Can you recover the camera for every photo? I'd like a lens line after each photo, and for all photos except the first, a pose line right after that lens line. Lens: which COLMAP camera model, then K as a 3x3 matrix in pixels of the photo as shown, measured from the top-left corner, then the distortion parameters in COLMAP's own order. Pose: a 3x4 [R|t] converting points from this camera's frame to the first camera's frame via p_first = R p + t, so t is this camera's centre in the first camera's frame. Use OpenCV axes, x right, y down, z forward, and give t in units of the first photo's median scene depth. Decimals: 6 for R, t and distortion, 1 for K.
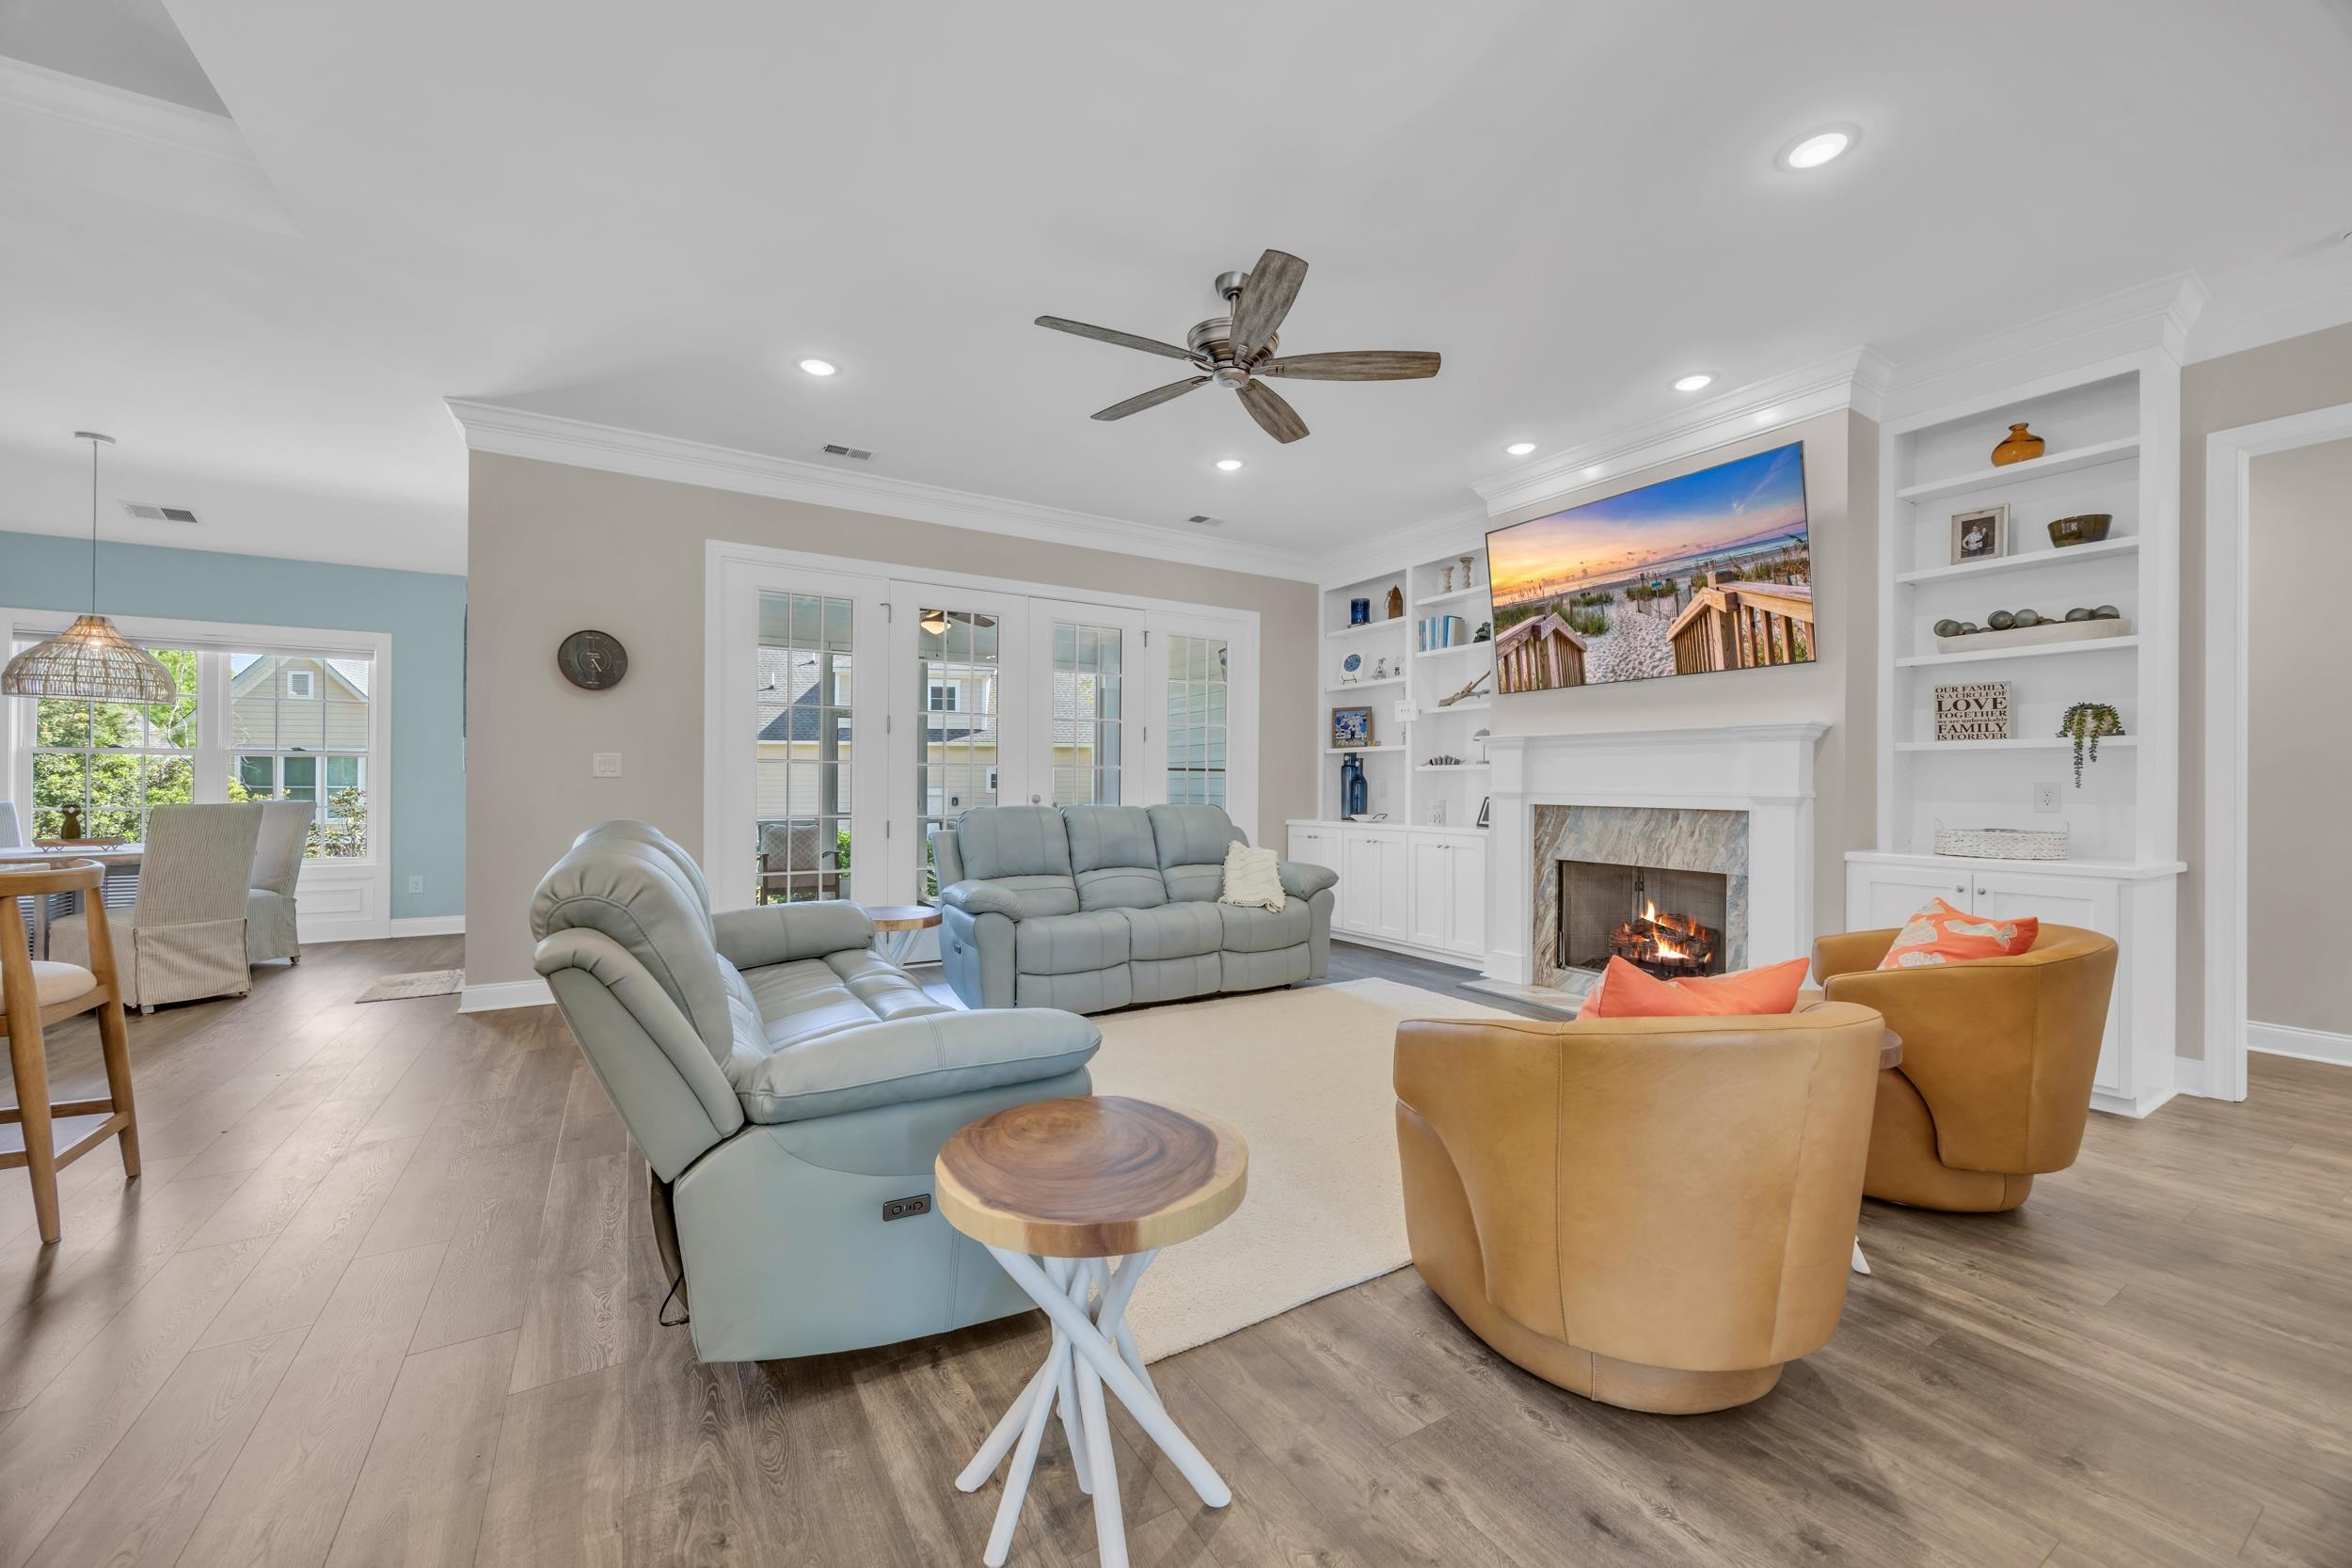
lens RADIAL K [[896.7, 0, 1164.2], [0, 896.7, 784.9], [0, 0, 1]] dist [-0.002043, -0.000181]
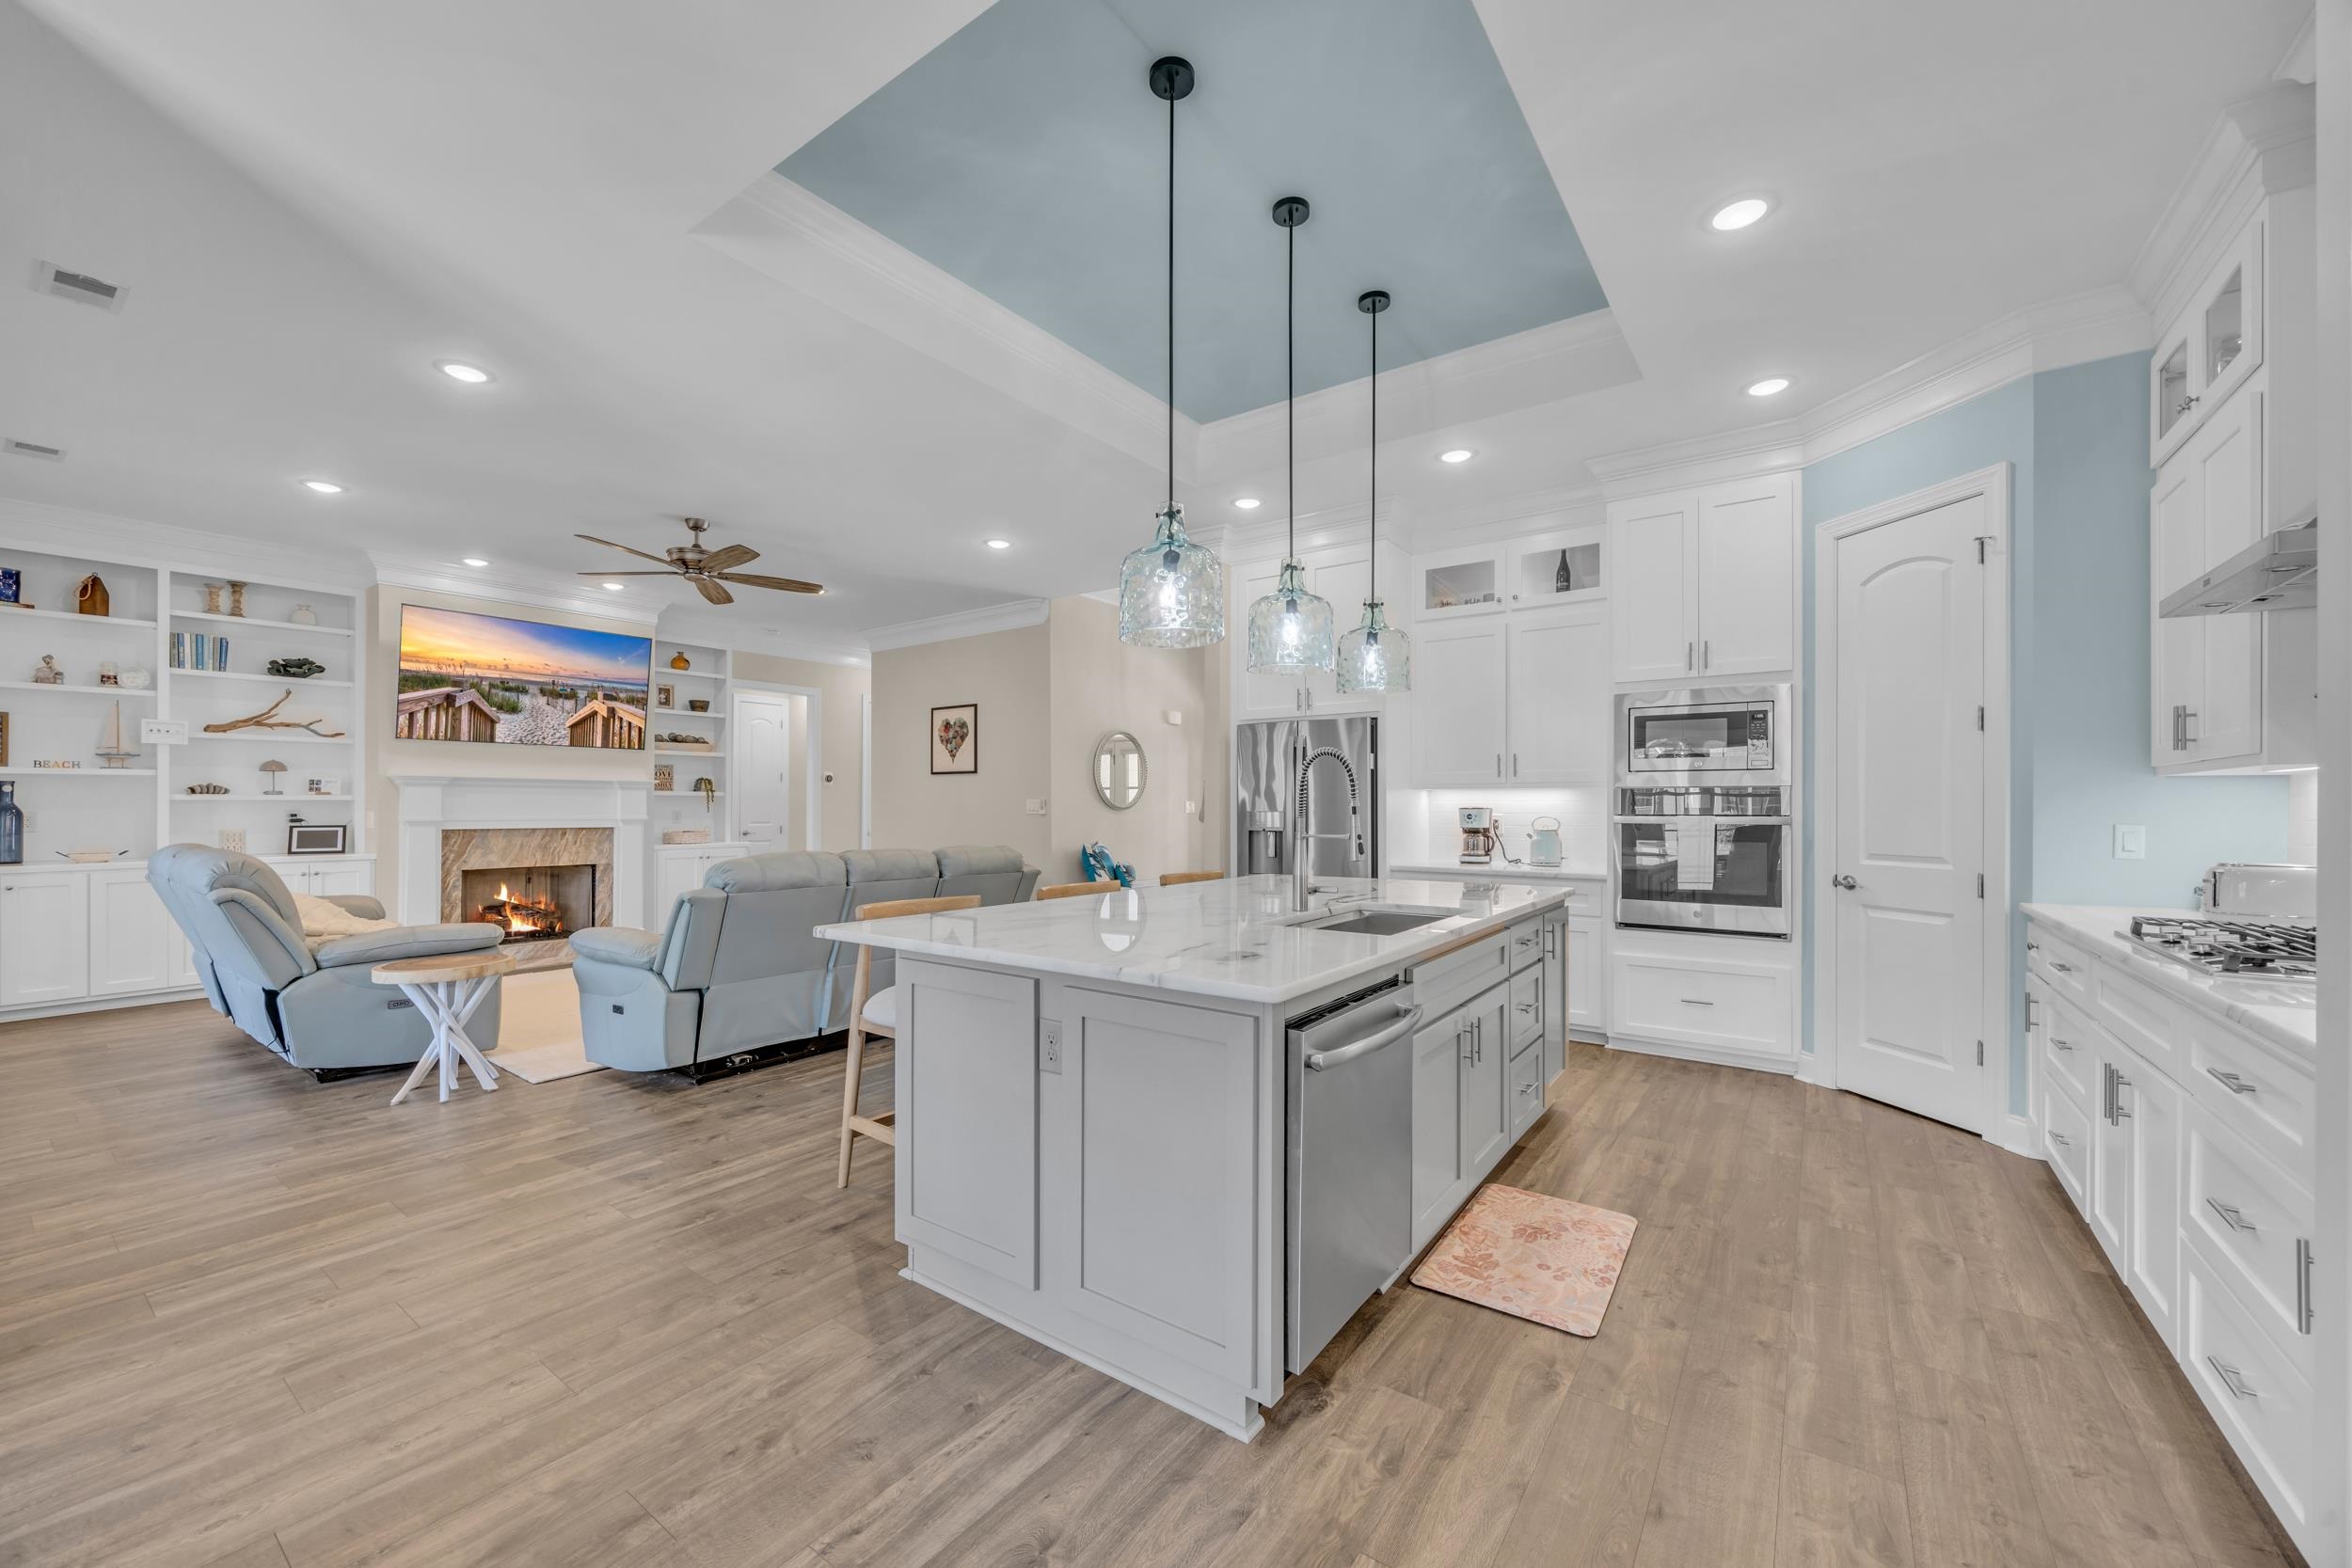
lens RADIAL K [[908.0, 0, 1159.5], [0, 908.0, 800.5], [0, 0, 1]] dist [-0.000775, 0.000078]
pose [[-0.380779, -0.001843, 0.924664, -1.256695], [-0.005550, 0.999985, -0.000292, -0.027045], [-0.924649, -0.005243, -0.380784, 0.574522]]
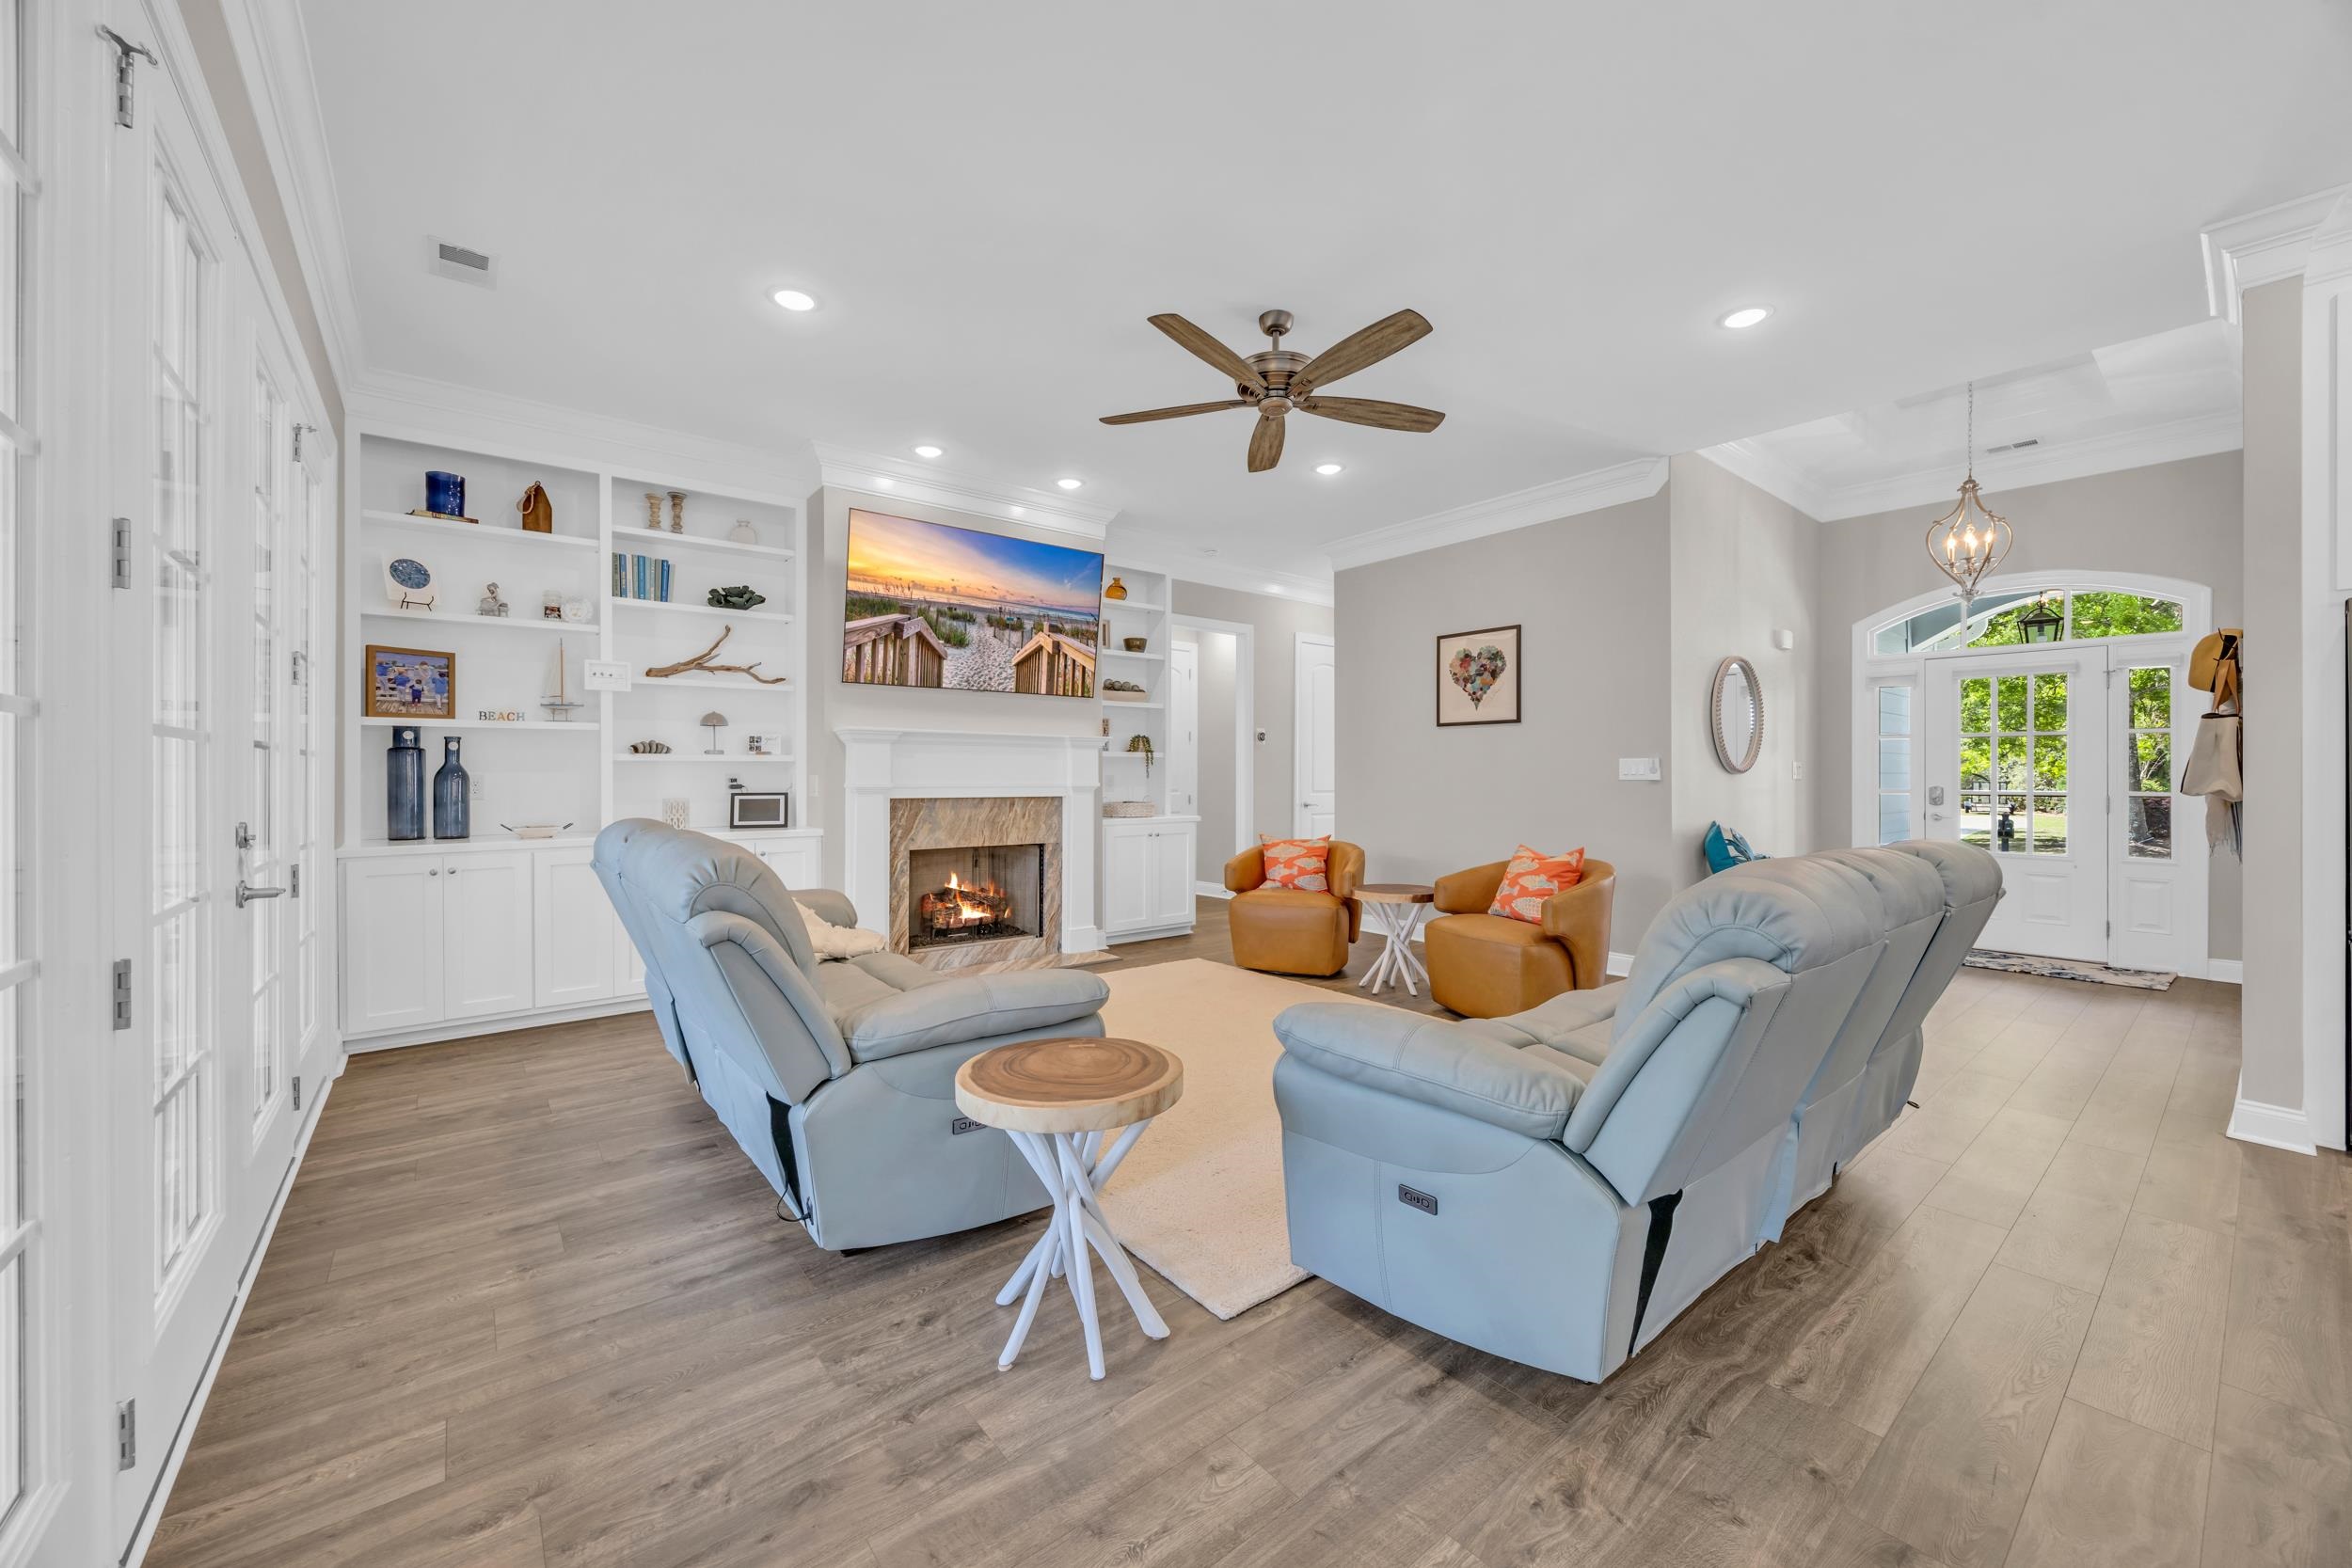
lens RADIAL K [[855.6, 0, 1140.7], [0, 855.6, 776.6], [0, 0, 1]] dist [-0.000134, -0.000025]
pose [[-0.124156, -0.007338, 0.992236, -0.612836], [-0.002568, 0.999972, 0.007073, -0.011557], [-0.992259, -0.001670, -0.124172, 0.888624]]
